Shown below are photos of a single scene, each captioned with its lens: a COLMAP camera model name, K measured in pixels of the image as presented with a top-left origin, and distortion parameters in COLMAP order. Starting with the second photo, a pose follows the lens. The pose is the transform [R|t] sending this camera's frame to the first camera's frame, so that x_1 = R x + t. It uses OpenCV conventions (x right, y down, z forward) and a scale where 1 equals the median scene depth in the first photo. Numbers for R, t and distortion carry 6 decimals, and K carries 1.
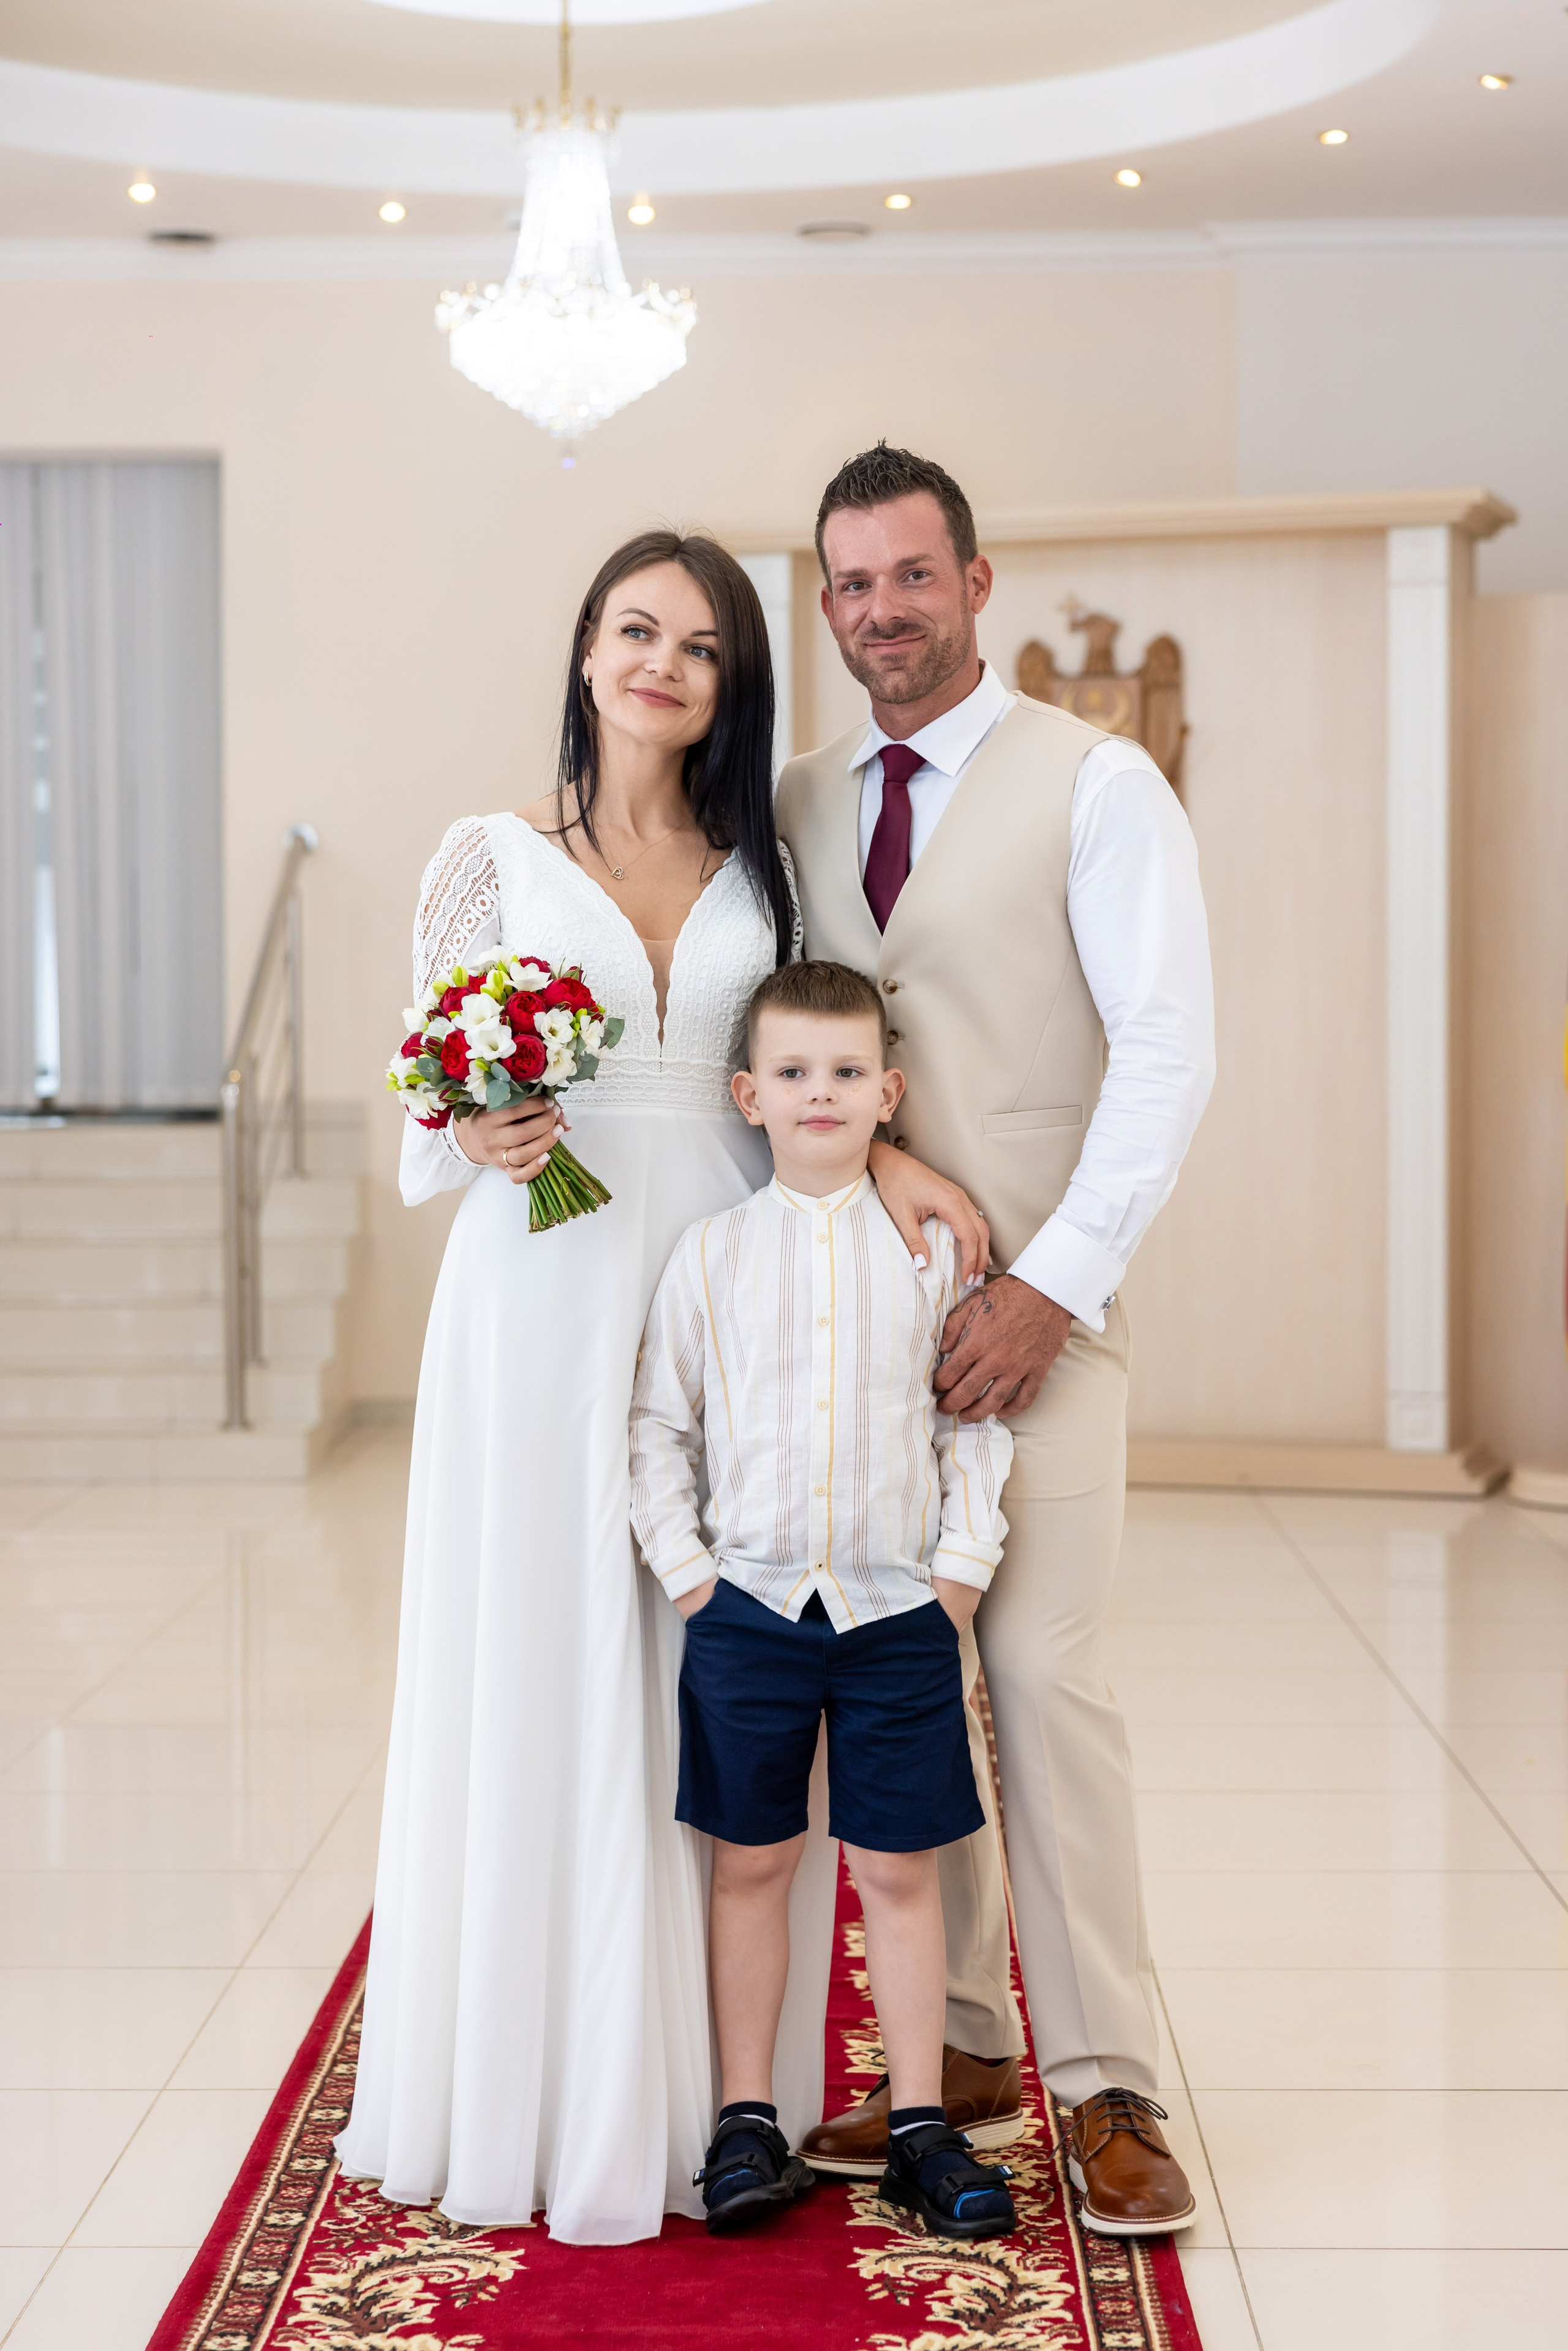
lens RADIAL K [[4304.5, 0, 782.8], [0, 4304.5, 1153.0], [0, 0, 1]] dist [0.011153, 0.000000]
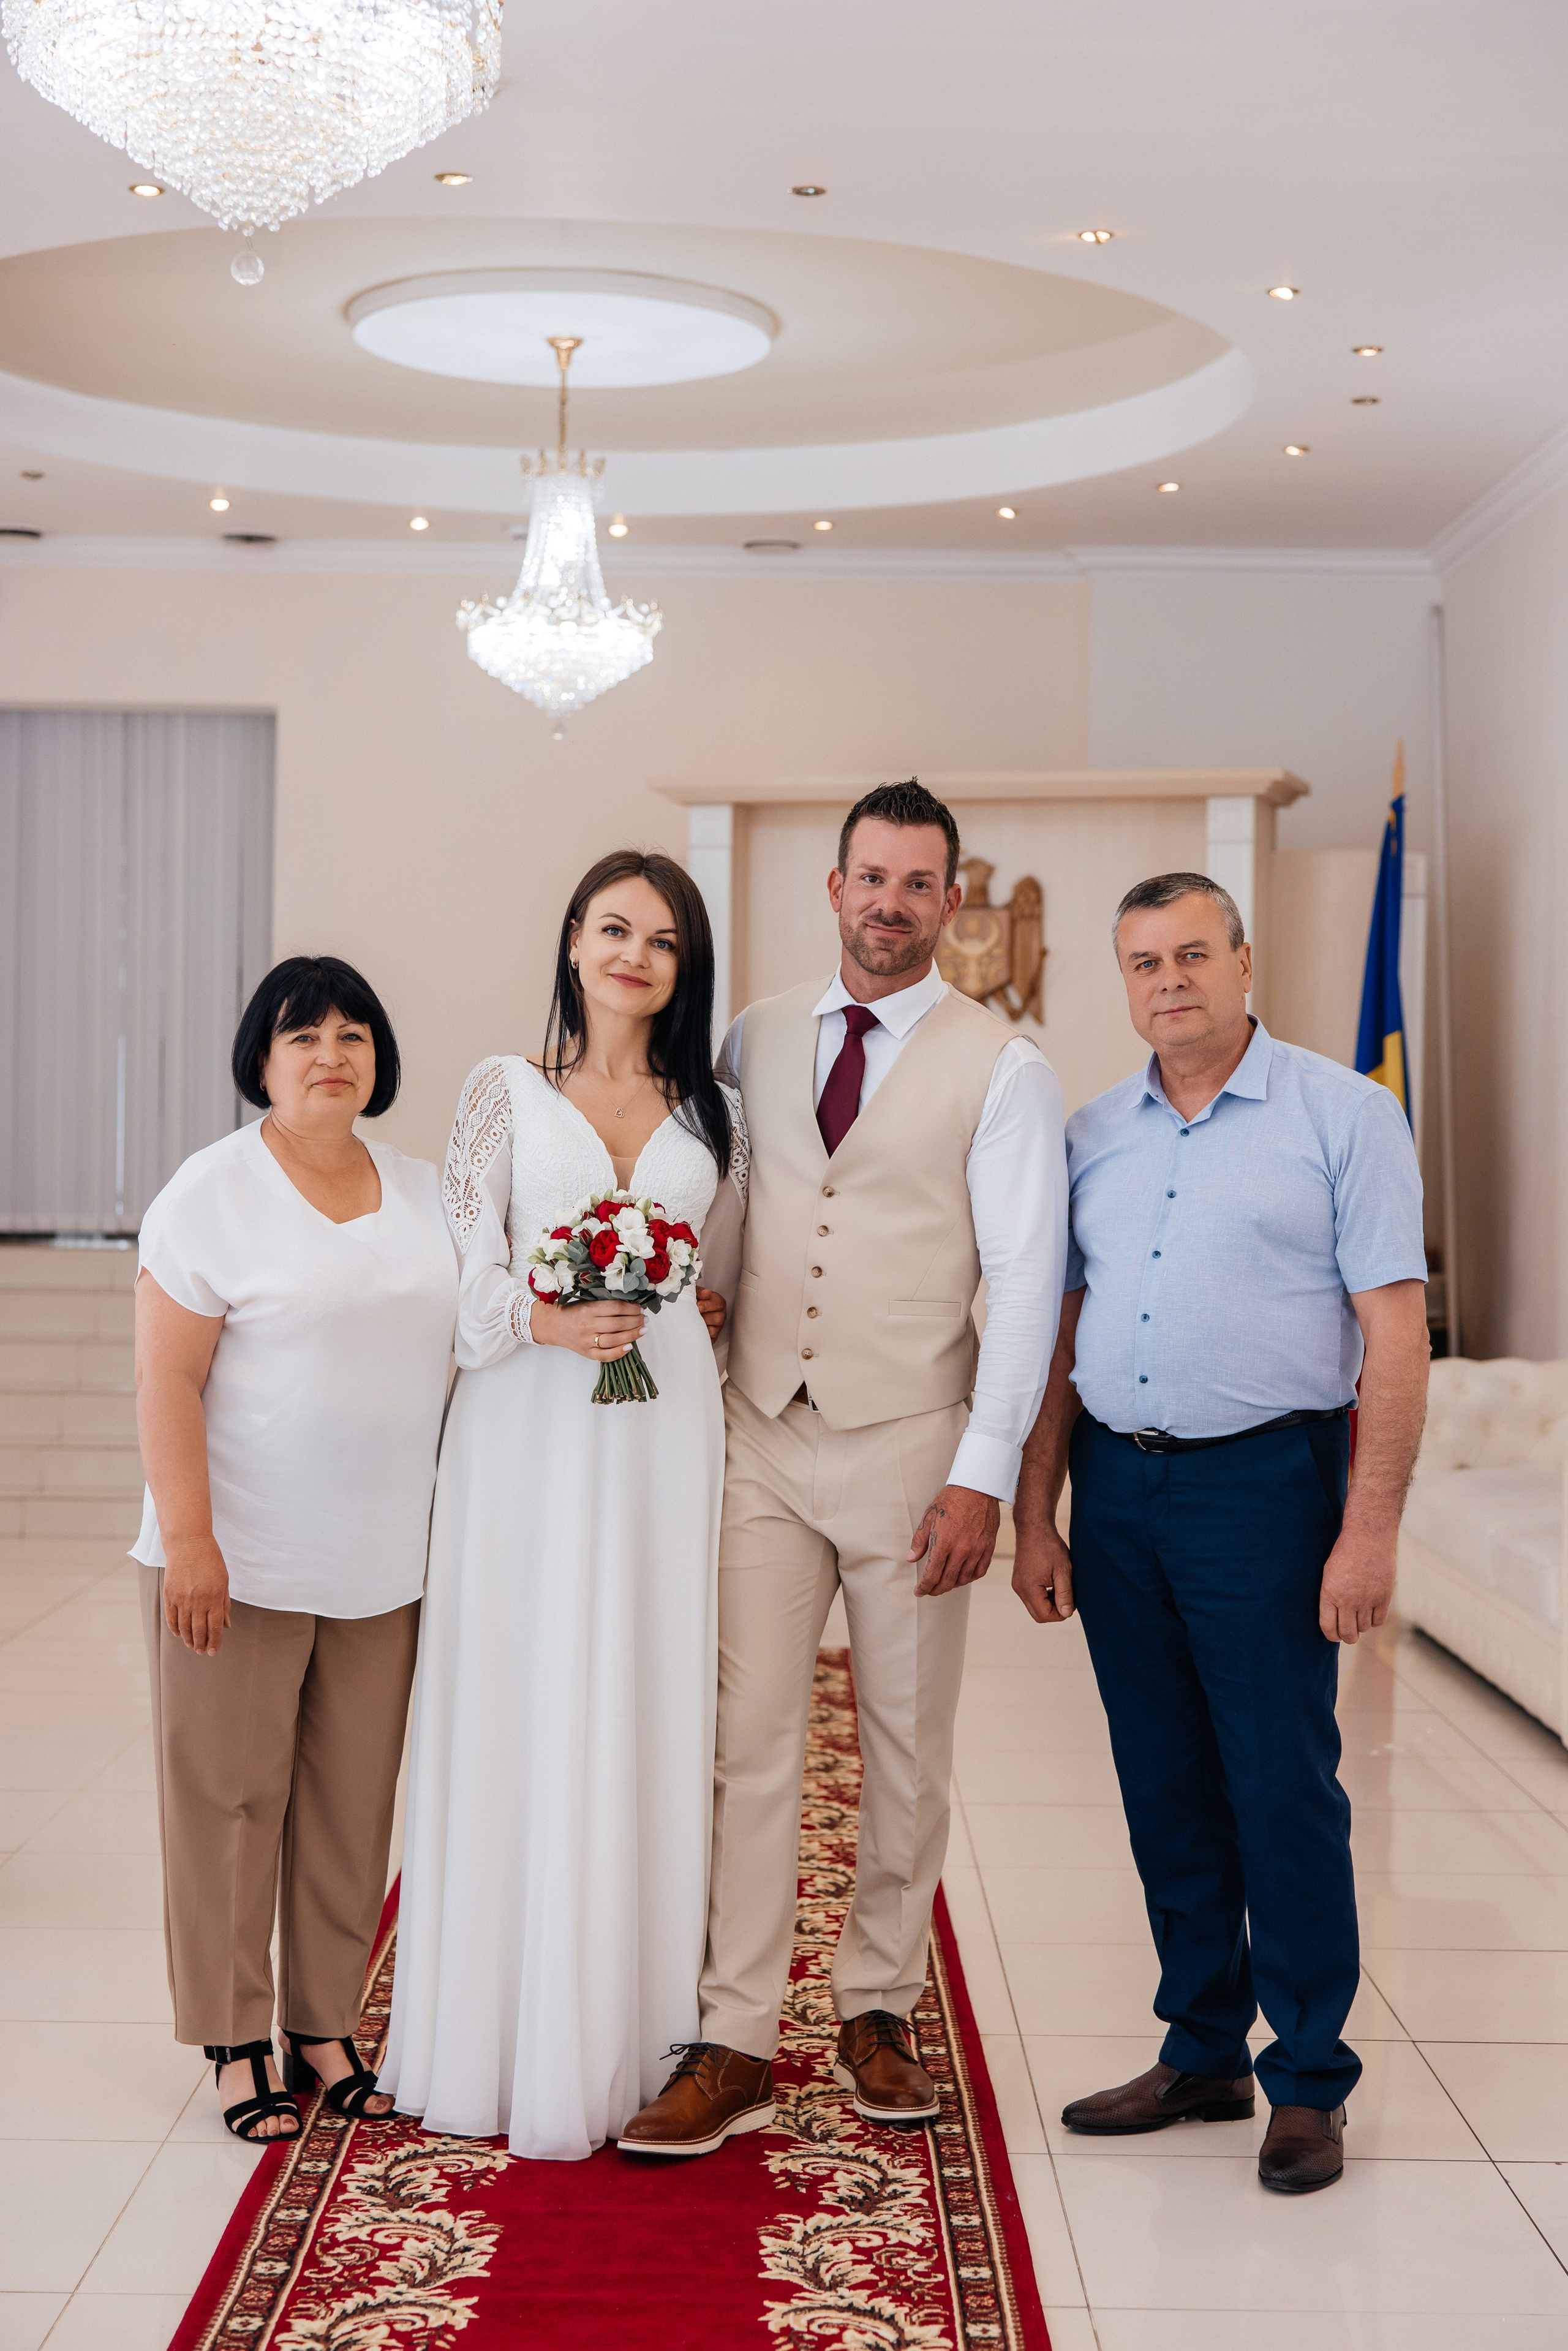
lens RADIAL K [[3618.2, 0, 799.6], [0, 3618.2, 1159.2], [0, 0, 1]] dist [-0.007135, 0.000000]
pose [[0.999515, 0.019286, 0.024436, -0.002817], [-0.018650, 0.999489, -0.025957, -0.010447], [-0.024924, 0.025488, 0.999364, -0.057669]]
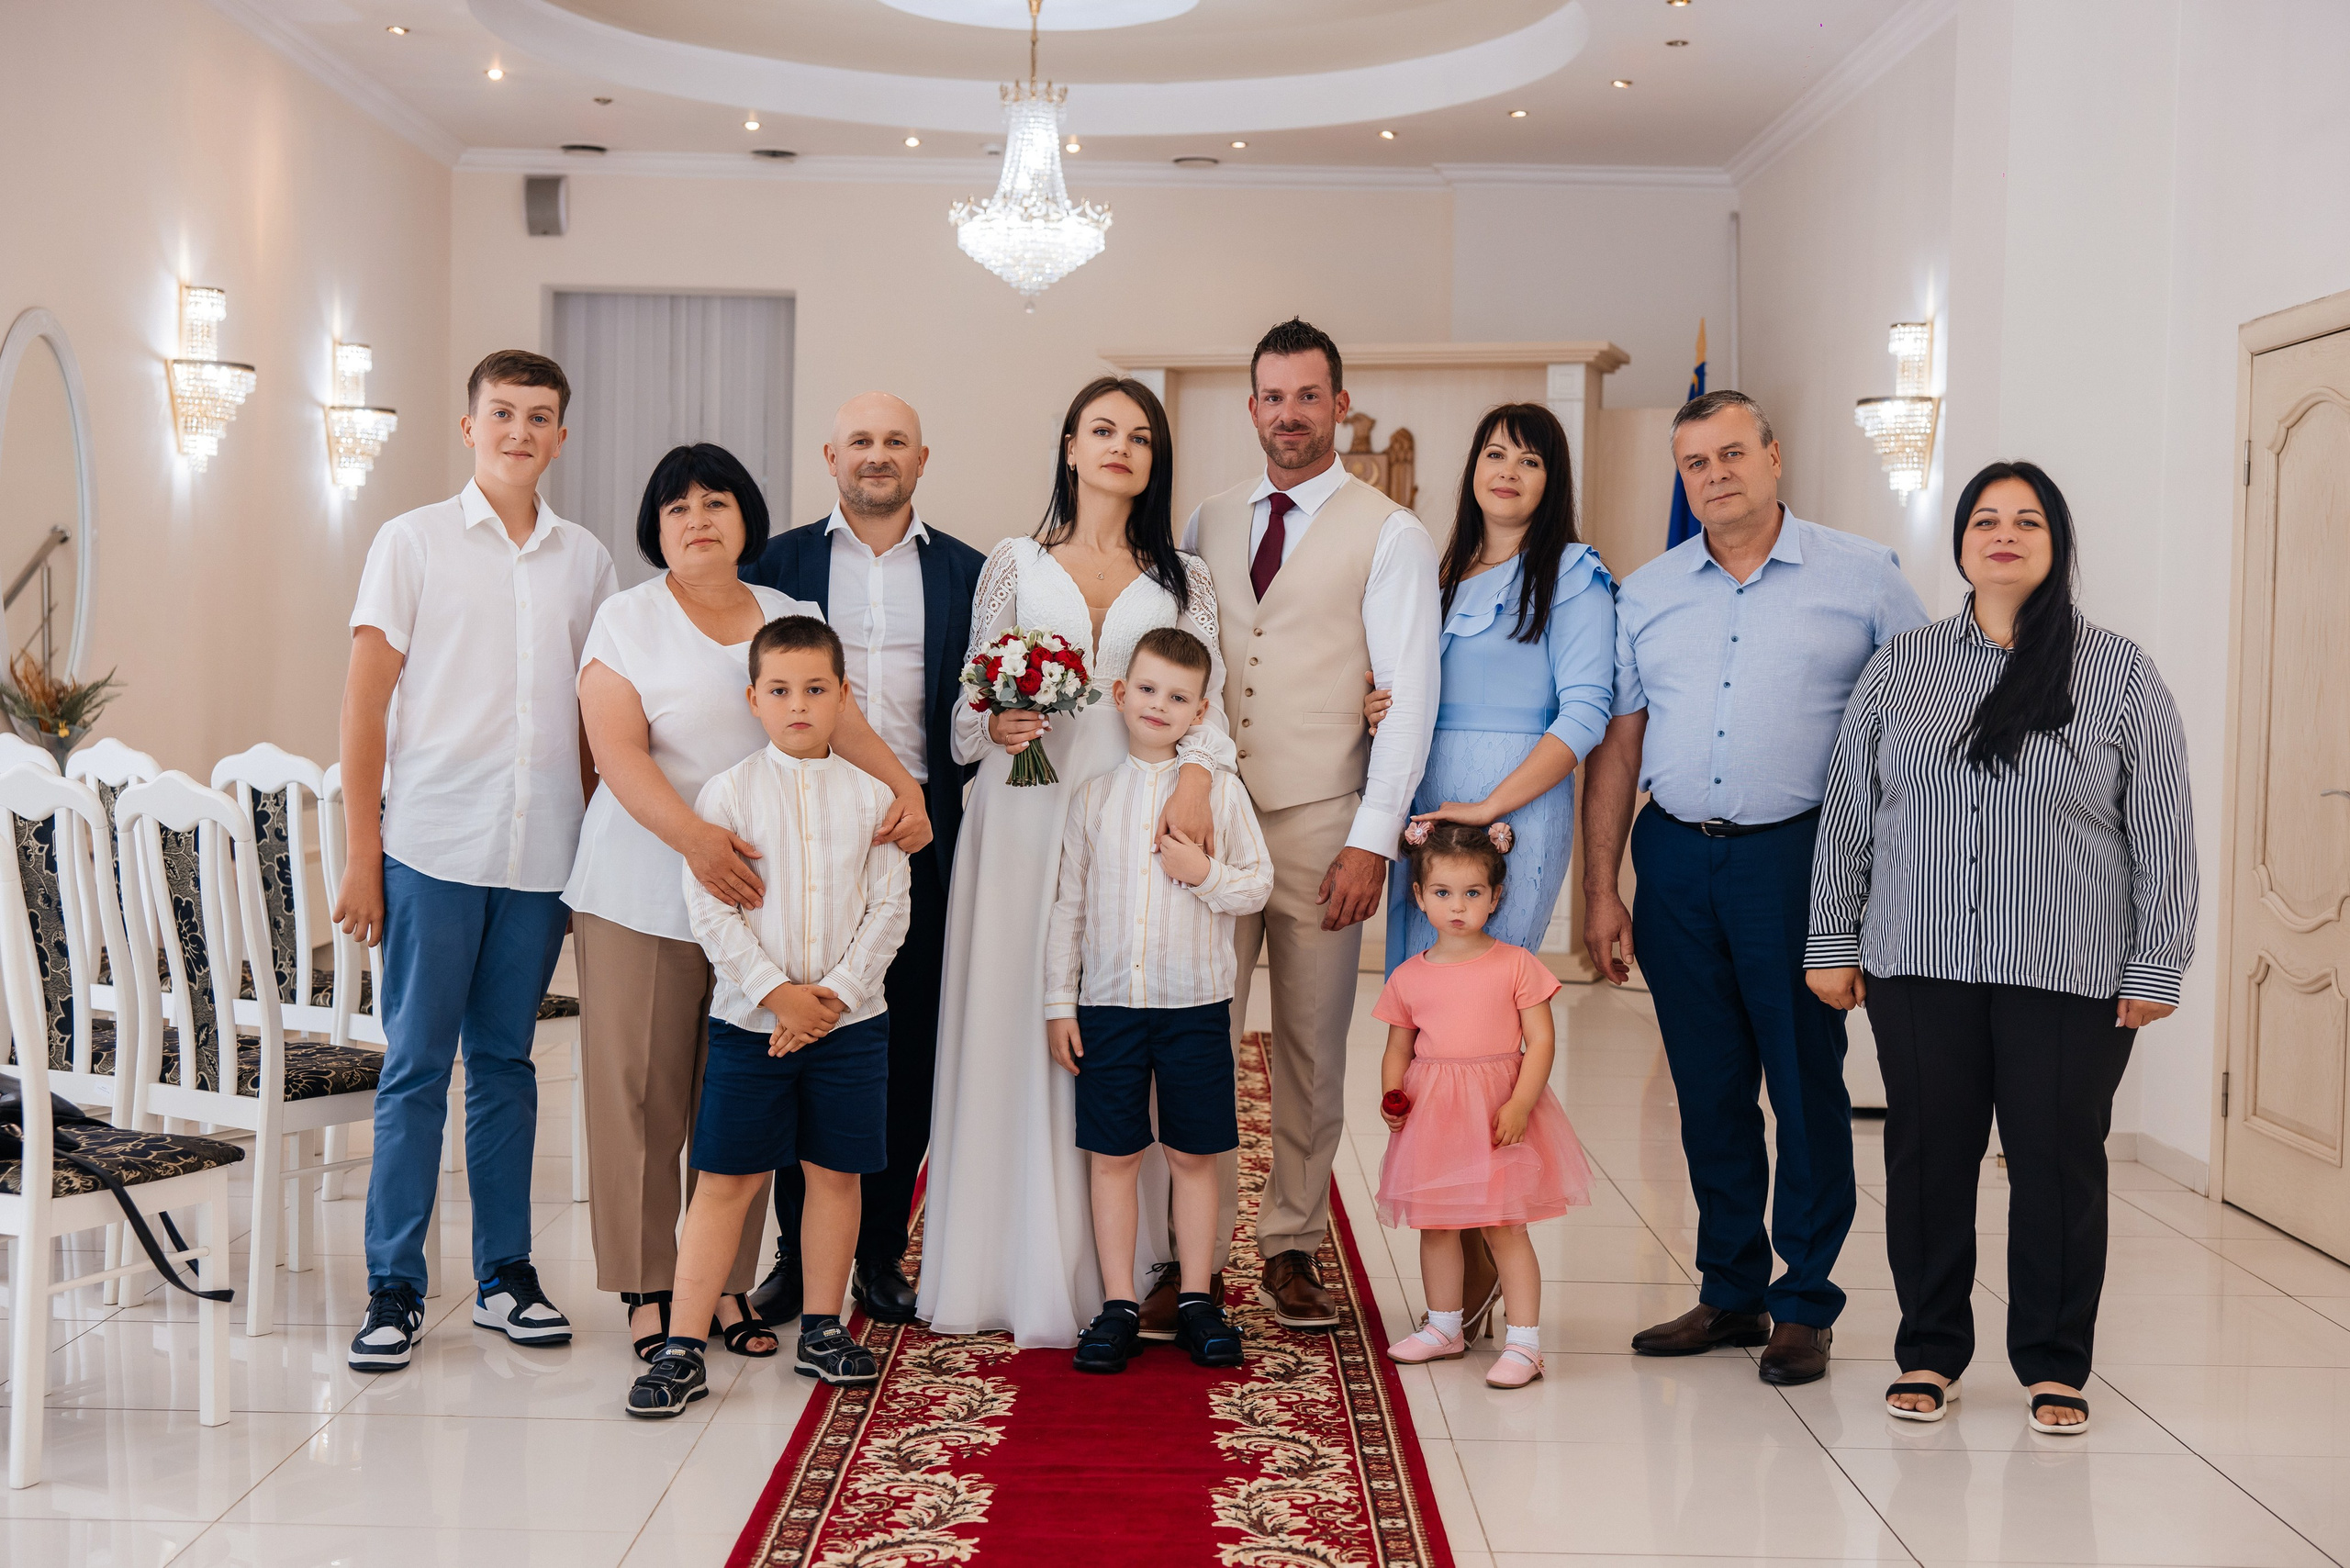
lens RADIAL K [[3074.0, 0, 1172.1], [0, 3074.0, 795.7], [0, 0, 1]] dist [0.004803, 0.000000]
pose [[0.999557, 0.024139, 0.017432, -0.013003], [-0.024230, 0.999694, 0.005013, 0.010690], [-0.017306, -0.005433, 0.999835, -0.131052]]
